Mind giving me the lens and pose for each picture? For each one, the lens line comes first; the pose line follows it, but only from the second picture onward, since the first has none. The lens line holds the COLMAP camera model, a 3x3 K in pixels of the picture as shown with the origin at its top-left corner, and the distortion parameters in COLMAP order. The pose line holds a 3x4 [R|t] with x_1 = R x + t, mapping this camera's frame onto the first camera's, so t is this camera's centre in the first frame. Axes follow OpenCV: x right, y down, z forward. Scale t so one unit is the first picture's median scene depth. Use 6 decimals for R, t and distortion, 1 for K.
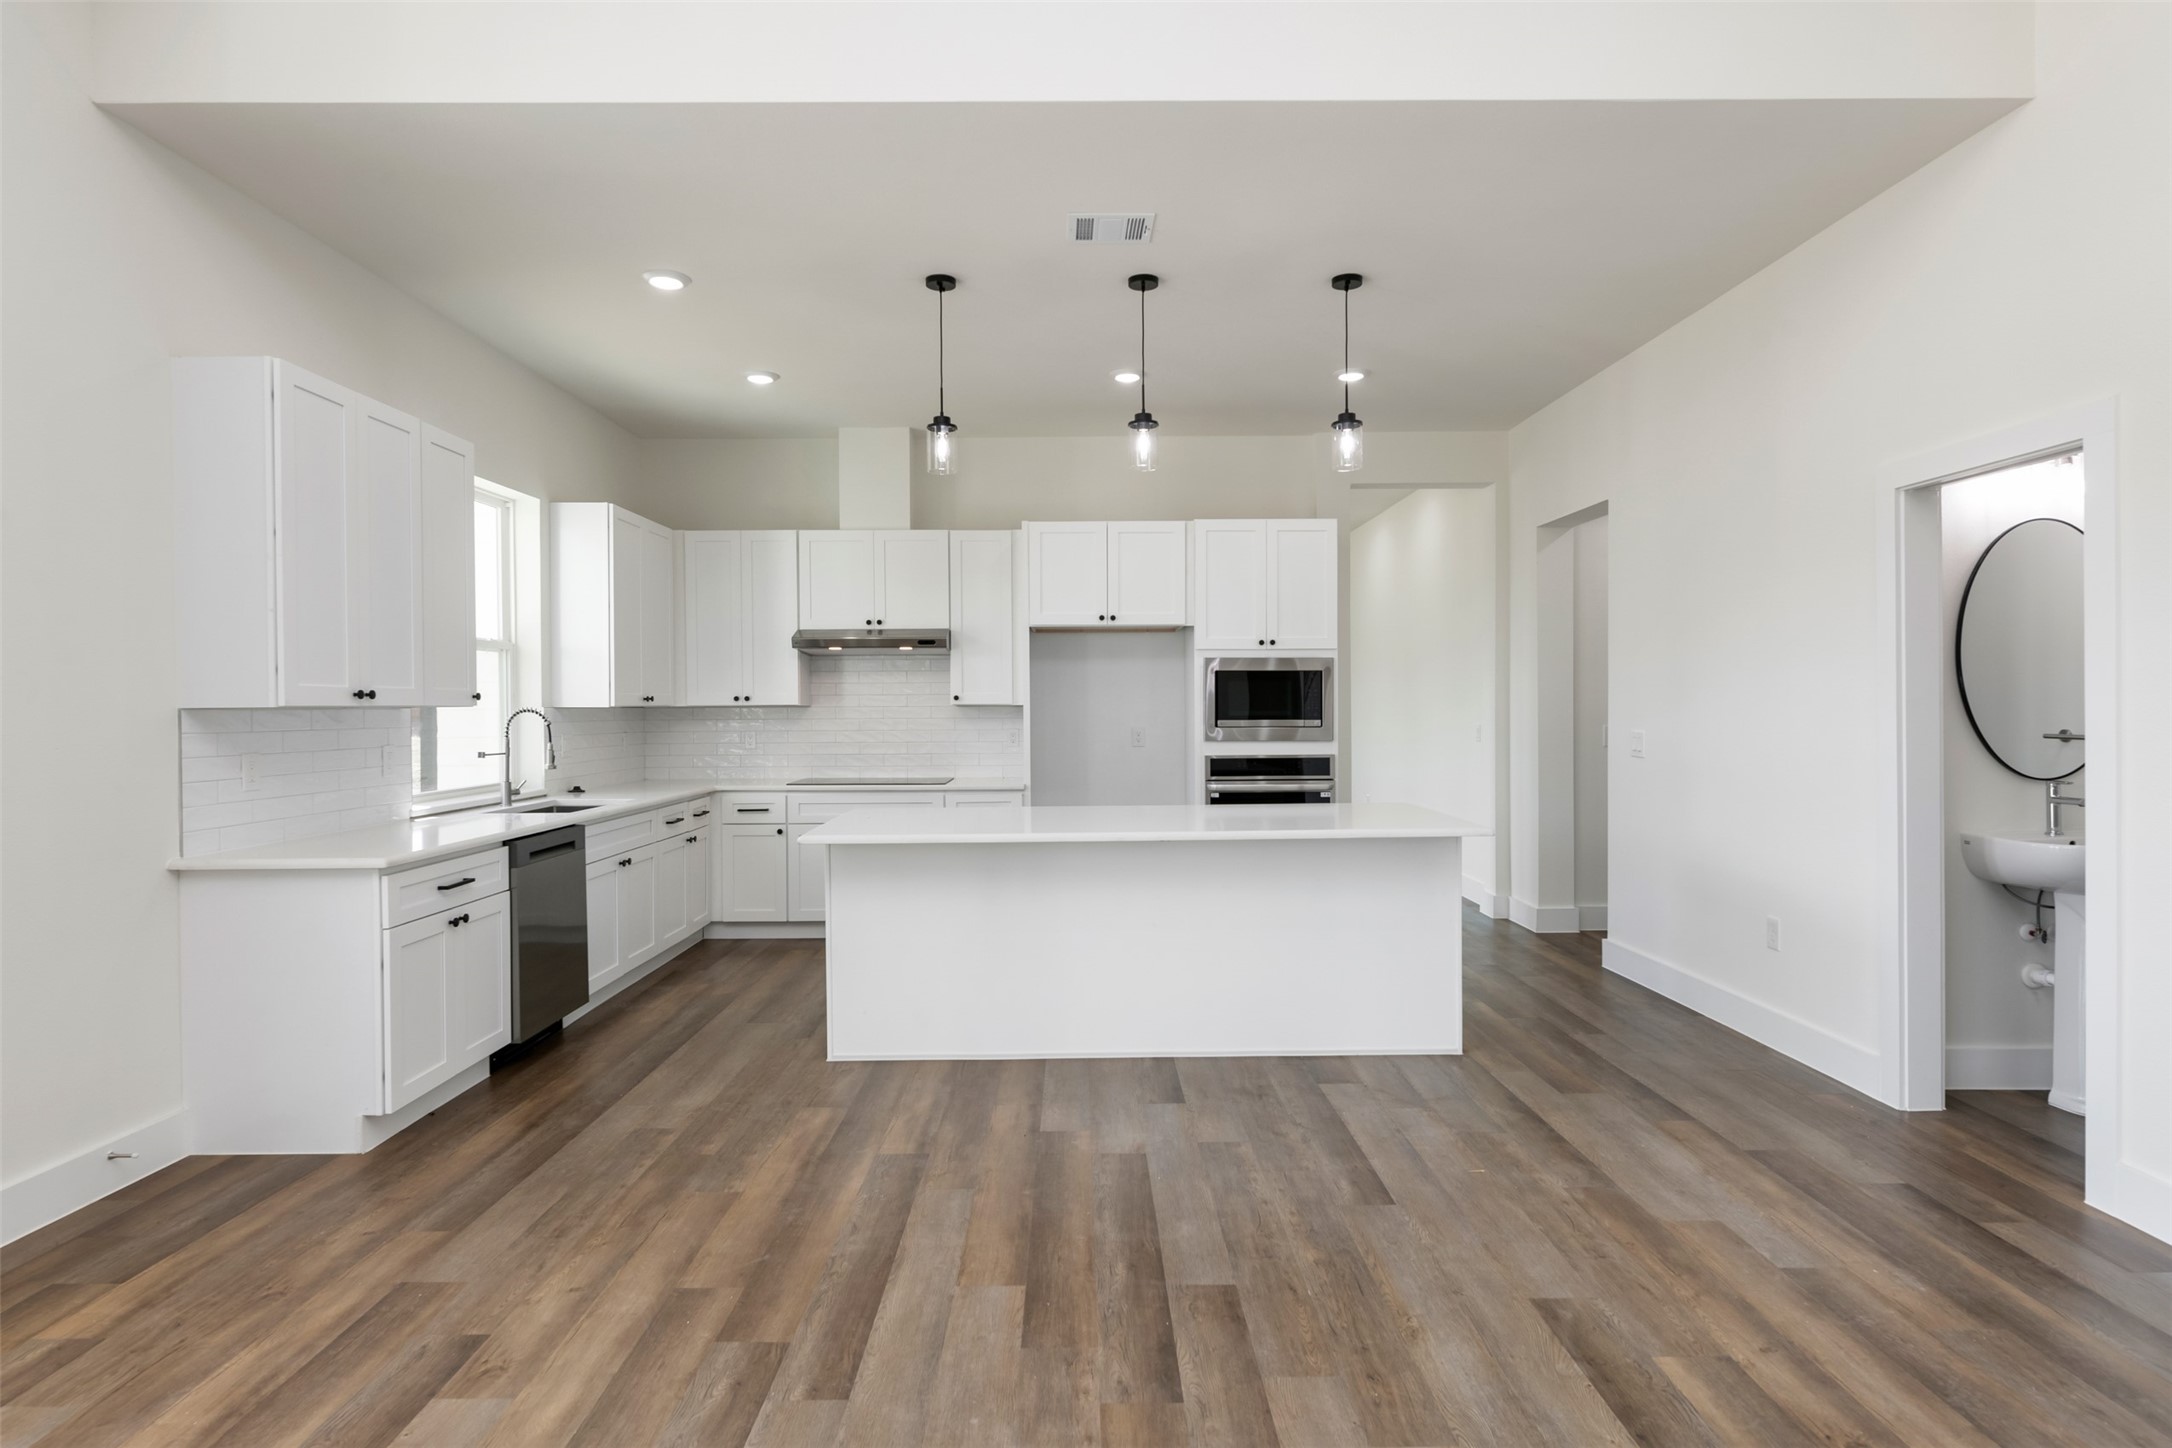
lens RADIAL K [[1164.3, 0, 1088.3], [0, 1164.3, 723.0], [0, 0, 1]] dist [0.000069, -0.000676]
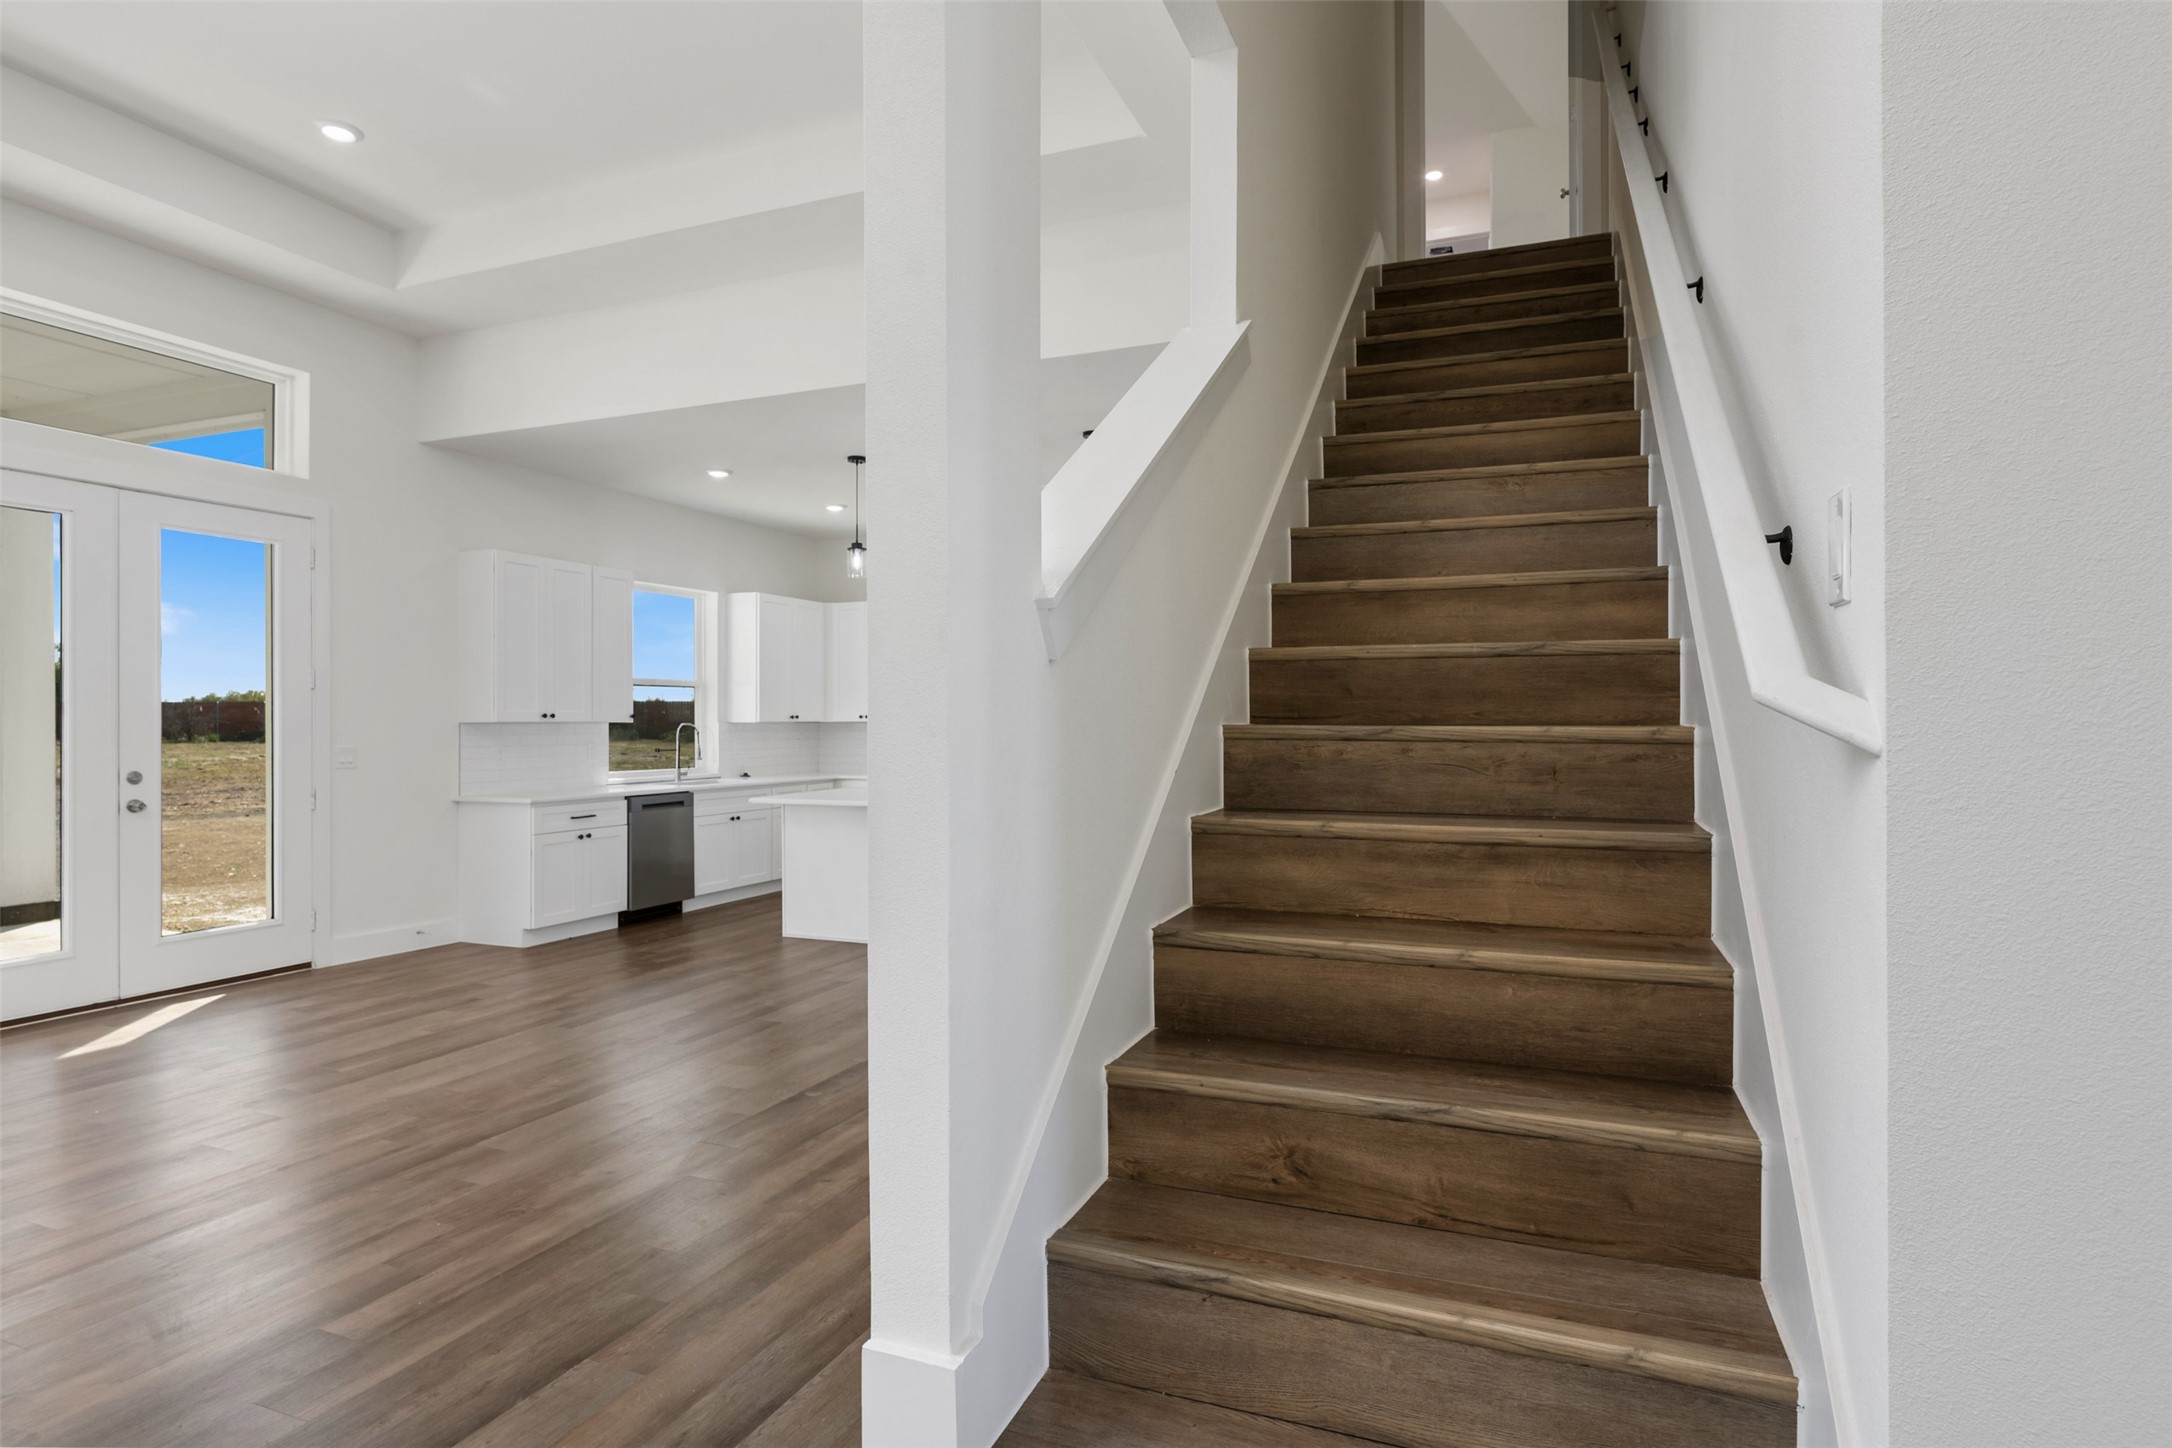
lens RADIAL K [[1164.3, 0, 1084.8], [0, 1164.3, 721.8], [0, 0, 1]] dist [0.000069, -0.000676]
pose [[0.921882, 0.003970, -0.387451, 0.847939], [-0.009075, 0.999894, -0.011347, -0.000508], [0.387365, 0.013977, 0.921820, -0.382589]]
